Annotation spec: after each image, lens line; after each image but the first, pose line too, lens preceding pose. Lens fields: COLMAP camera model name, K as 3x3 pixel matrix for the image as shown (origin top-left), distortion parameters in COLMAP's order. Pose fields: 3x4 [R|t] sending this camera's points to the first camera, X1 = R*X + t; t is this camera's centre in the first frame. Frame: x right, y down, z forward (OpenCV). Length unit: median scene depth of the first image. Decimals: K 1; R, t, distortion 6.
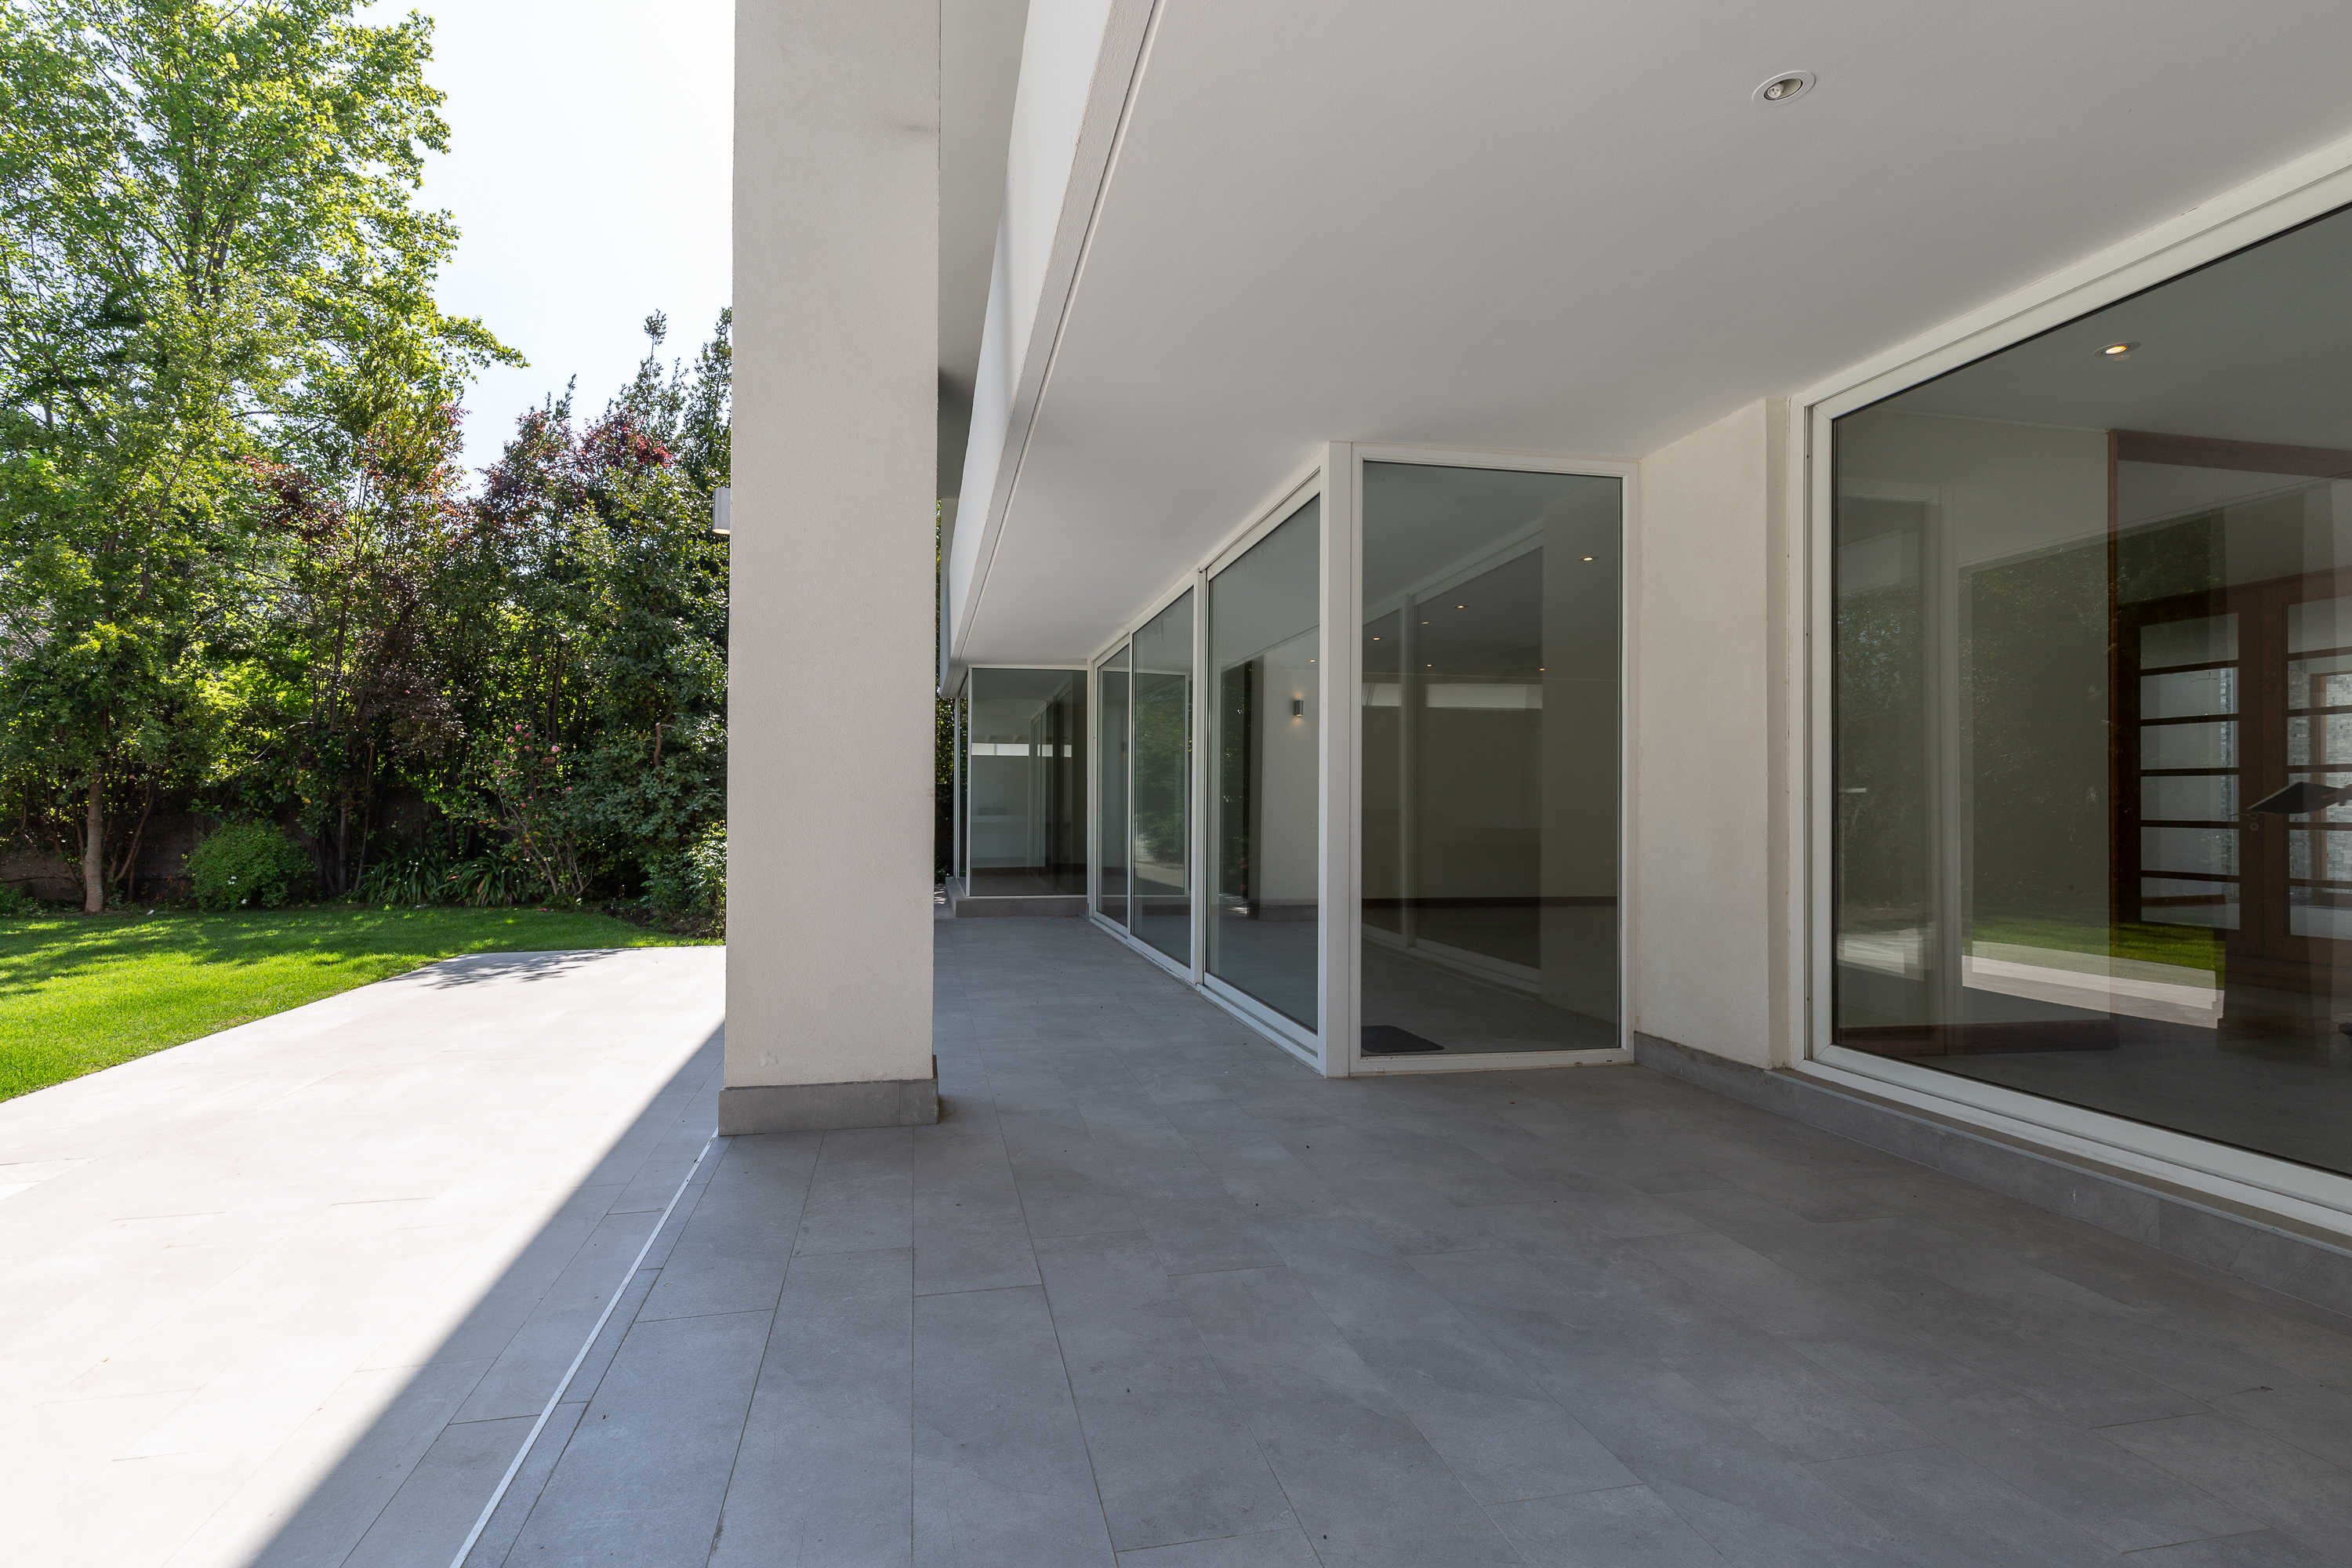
lens RADIAL K [[1118.7, 0, 1170.1], [0, 1118.7, 806.6], [0, 0, 1]] dist [-0.000717, -0.000298]
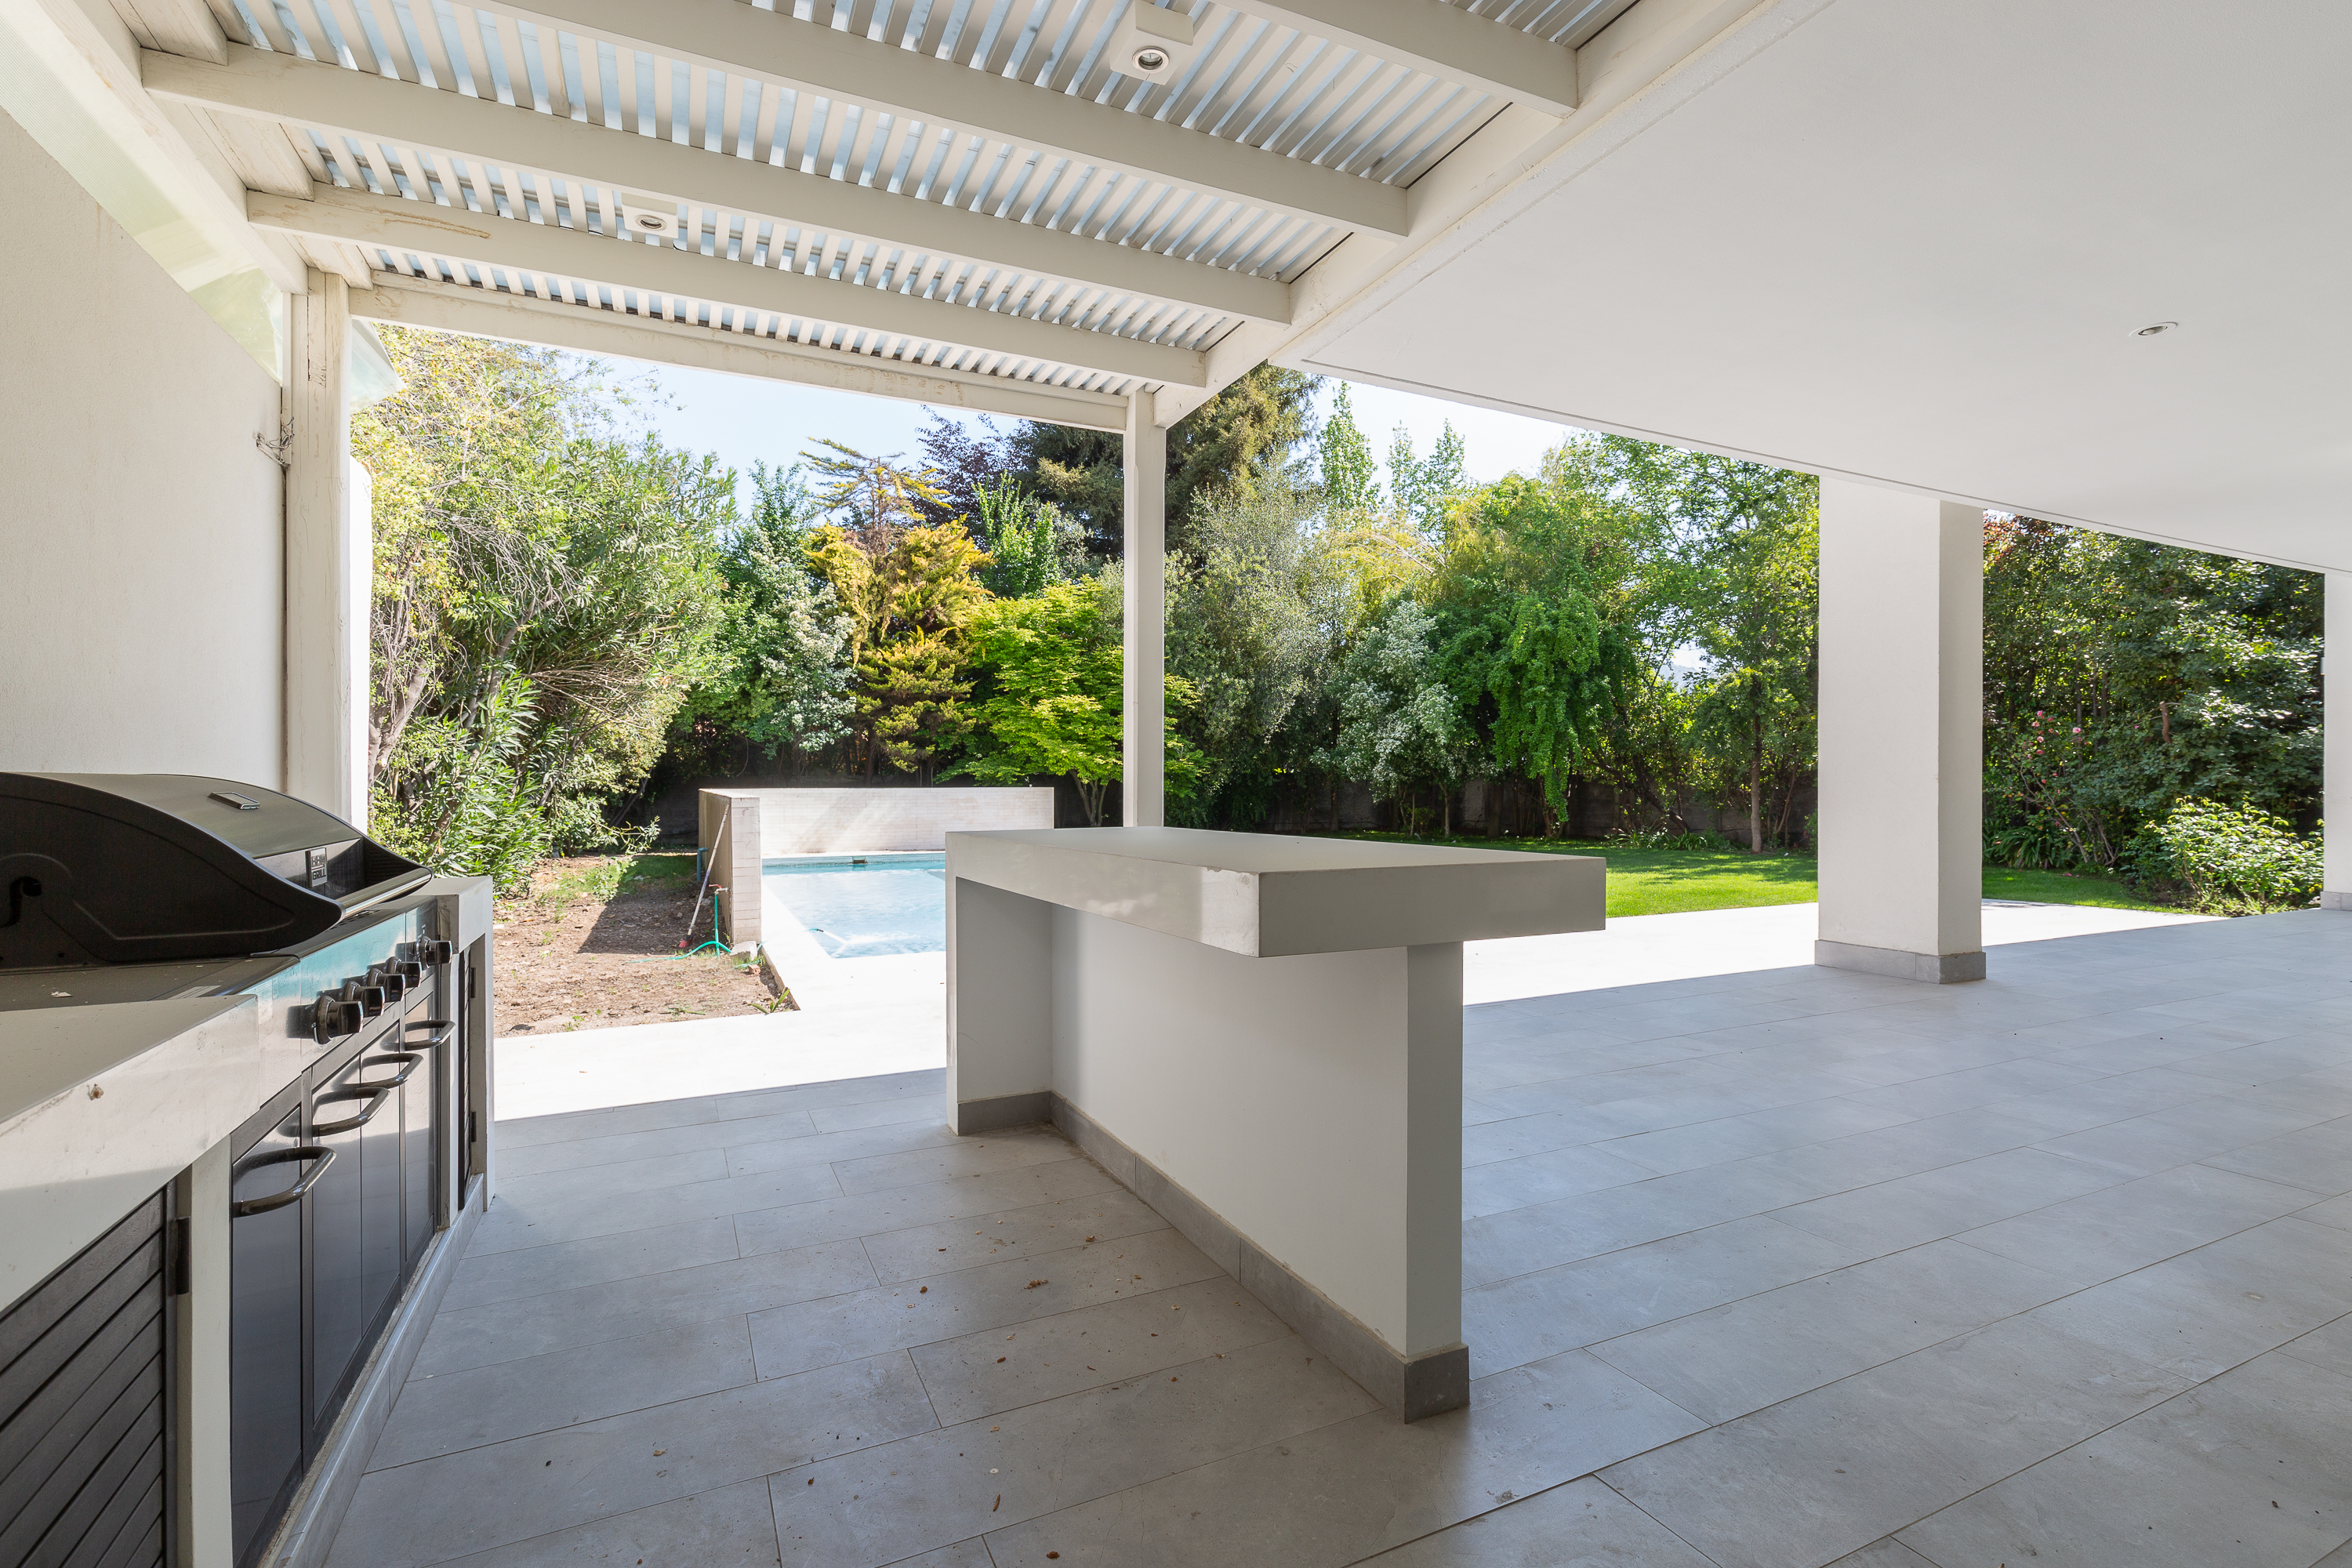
lens RADIAL K [[1063.5, 0, 1156.0], [0, 1063.5, 764.5], [0, 0, 1]] dist [0.011079, -0.003170]
pose [[0.214266, -0.017978, -0.976610, 0.315506], [0.003869, 0.999838, -0.017557, -0.002647], [0.976768, -0.000016, 0.214301, -0.127729]]
